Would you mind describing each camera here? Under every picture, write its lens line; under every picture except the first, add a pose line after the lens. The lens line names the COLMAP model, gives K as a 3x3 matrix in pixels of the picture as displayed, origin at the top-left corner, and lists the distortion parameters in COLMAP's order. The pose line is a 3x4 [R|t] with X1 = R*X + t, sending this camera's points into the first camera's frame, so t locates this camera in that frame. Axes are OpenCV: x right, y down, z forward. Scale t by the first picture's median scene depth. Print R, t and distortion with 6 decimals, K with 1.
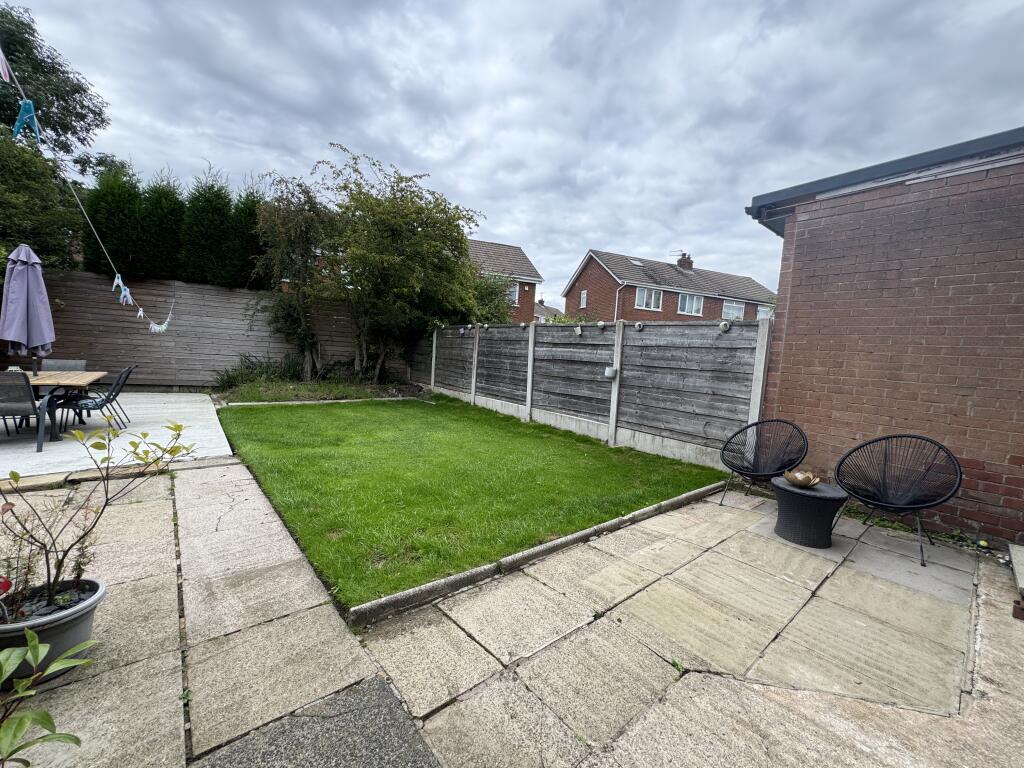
lens RADIAL K [[408.6, 0, 510.2], [0, 408.6, 387.2], [0, 0, 1]] dist [-0.002581, 0.000039]
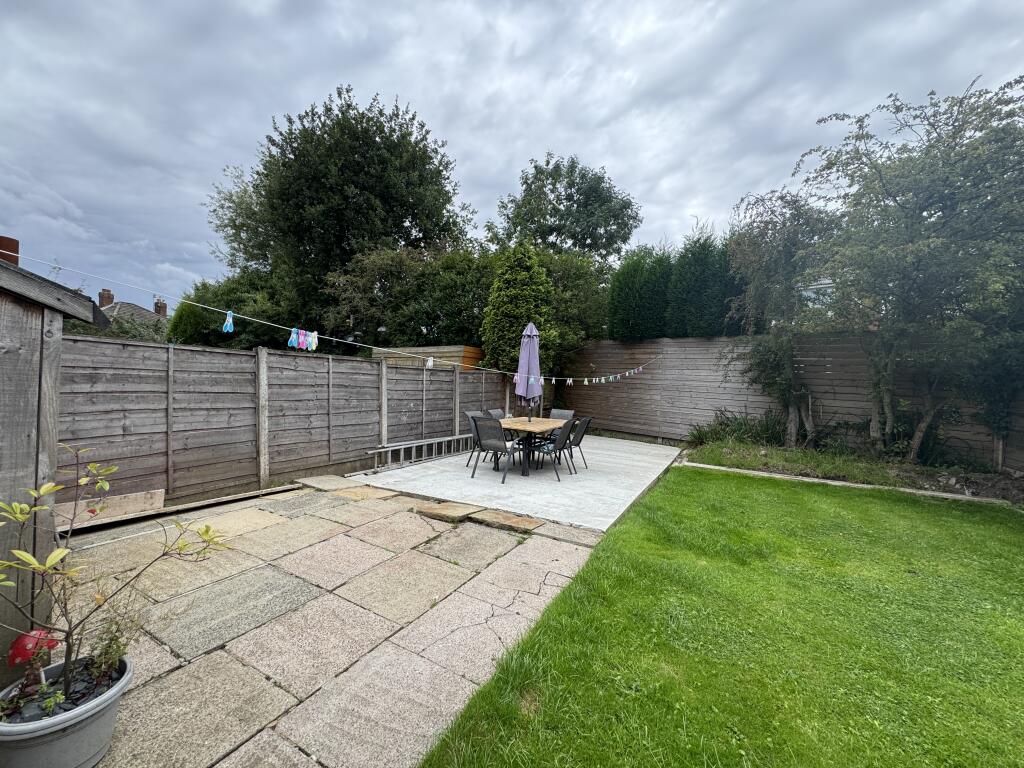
lens RADIAL K [[408.6, 0, 512.0], [0, 408.6, 384.1], [0, 0, 1]] dist [-0.002581, 0.000039]
pose [[0.376408, -0.032918, -0.925869, 0.007179], [-0.097094, 0.992464, -0.074758, -0.024562], [0.921352, 0.118036, 0.370375, 0.256372]]
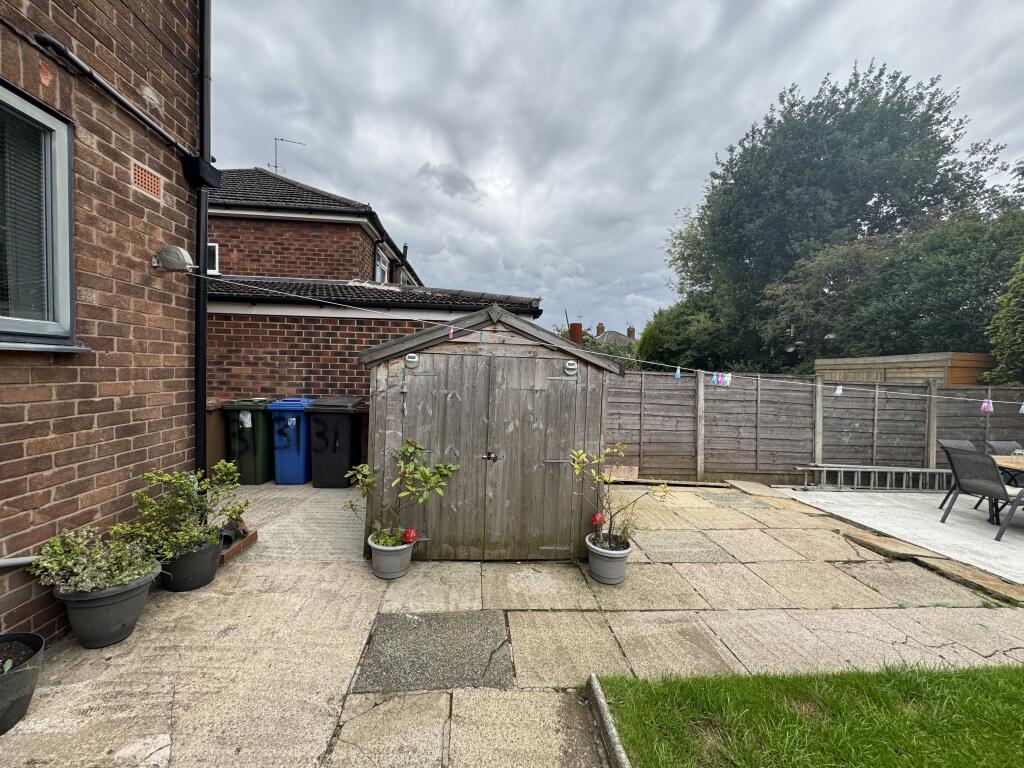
lens RADIAL K [[408.6, 0, 510.6], [0, 408.6, 384.4], [0, 0, 1]] dist [-0.002581, 0.000039]
pose [[-0.569270, -0.051153, -0.820558, 0.126590], [-0.135291, 0.990285, 0.032126, -0.035912], [0.810943, 0.129302, -0.570660, 0.281550]]
